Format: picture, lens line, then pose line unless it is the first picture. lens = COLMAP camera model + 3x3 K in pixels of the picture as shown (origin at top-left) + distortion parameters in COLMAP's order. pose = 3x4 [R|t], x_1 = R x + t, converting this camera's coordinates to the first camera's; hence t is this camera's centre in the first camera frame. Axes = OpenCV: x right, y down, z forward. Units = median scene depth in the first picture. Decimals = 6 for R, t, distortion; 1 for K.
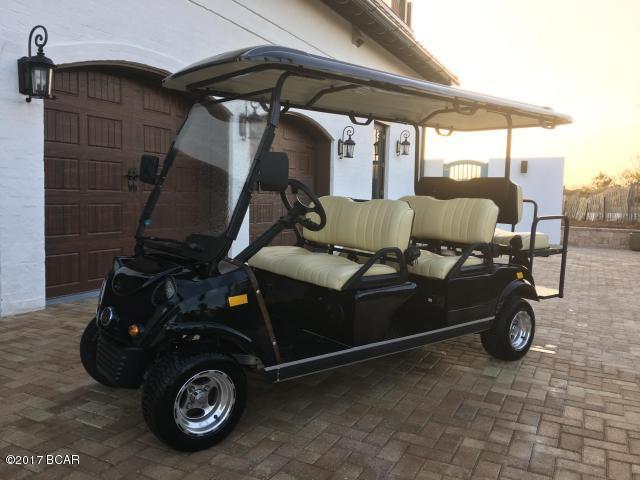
lens RADIAL K [[536.6, 0, 318.2], [0, 536.6, 239.4], [0, 0, 1]] dist [0.032949, 0.000946]
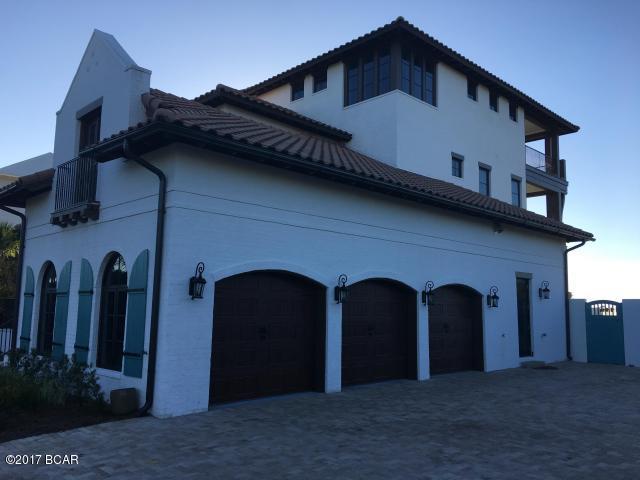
lens RADIAL K [[536.6, 0, 319.4], [0, 536.6, 239.1], [0, 0, 1]] dist [0.032949, 0.000946]
pose [[0.945652, -0.053043, -0.320825, 0.085453], [-0.016818, 0.977308, -0.211153, -0.010207], [0.324745, 0.205073, 0.923302, -0.599341]]
